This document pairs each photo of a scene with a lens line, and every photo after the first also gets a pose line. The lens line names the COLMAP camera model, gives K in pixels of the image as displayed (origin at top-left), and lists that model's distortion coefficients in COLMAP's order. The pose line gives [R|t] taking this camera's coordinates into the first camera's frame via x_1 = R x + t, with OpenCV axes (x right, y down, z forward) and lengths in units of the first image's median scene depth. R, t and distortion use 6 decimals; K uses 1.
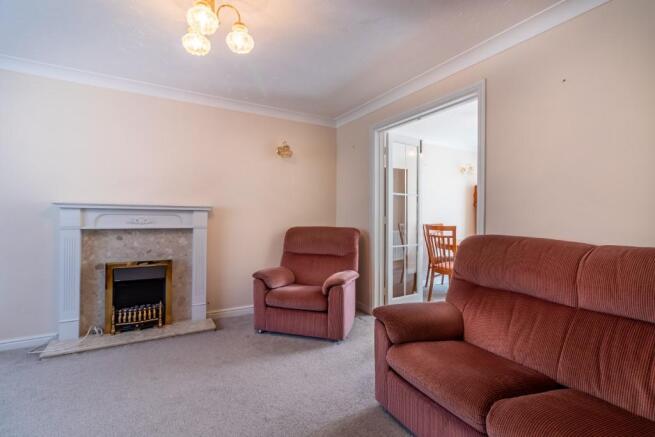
lens RADIAL K [[300.9, 0, 327.5], [0, 300.9, 218.5], [0, 0, 1]] dist [0.000850, 0.000239]
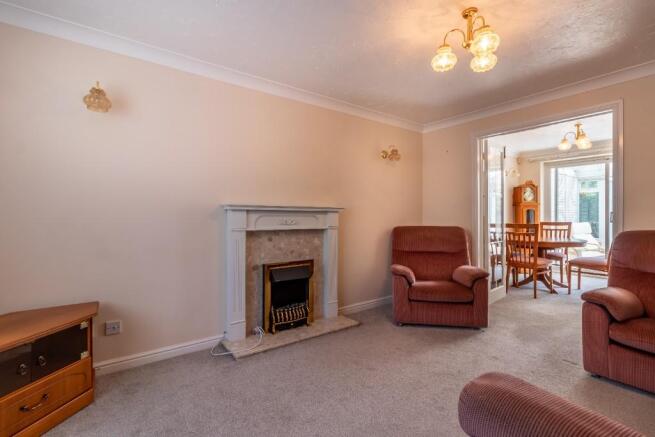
lens RADIAL K [[306.5, 0, 327.5], [0, 306.5, 218.5], [0, 0, 1]] dist [0.000942, 0.000258]
pose [[0.992231, -0.008251, 0.124131, -0.635640], [0.007901, 0.999963, 0.003307, -0.006901], [-0.124154, -0.002300, 0.992260, -0.049192]]
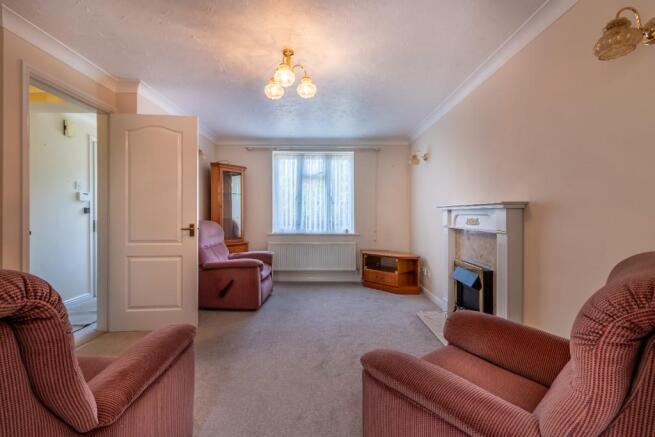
lens RADIAL K [[306.5, 0, 327.5], [0, 306.5, 218.5], [0, 0, 1]] dist [0.000942, 0.000258]
pose [[-0.481668, 0.000886, -0.876353, 0.455204], [-0.007520, 0.999958, 0.005145, -0.004113], [0.876321, 0.009068, -0.481642, 1.097108]]
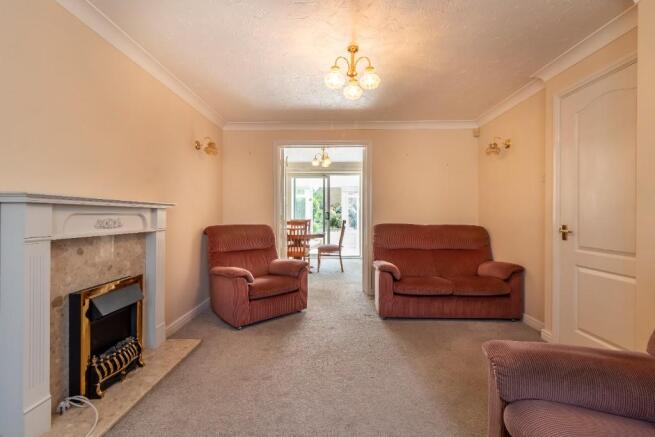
lens RADIAL K [[299.3, 0, 327.5], [0, 299.3, 218.5], [0, 0, 1]] dist [-0.000337, 0.000016]
pose [[0.510866, -0.016827, 0.859496, -0.978511], [0.008190, 0.999858, 0.014707, -0.009983], [-0.859621, -0.000474, 0.510932, 0.234047]]
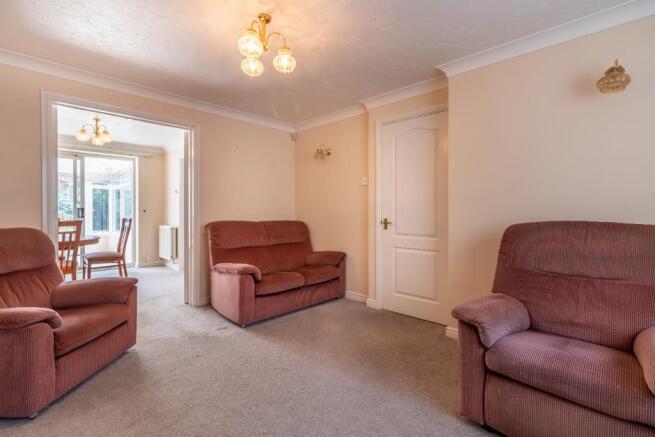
lens RADIAL K [[301.5, 0, 325.9], [0, 301.5, 213.2], [0, 0, 1]] dist [-0.000333, 0.000086]
pose [[-0.279423, -0.011988, 0.960093, -0.957919], [0.005552, 0.999885, 0.014101, -0.011035], [-0.960152, 0.009270, -0.279325, 0.654996]]
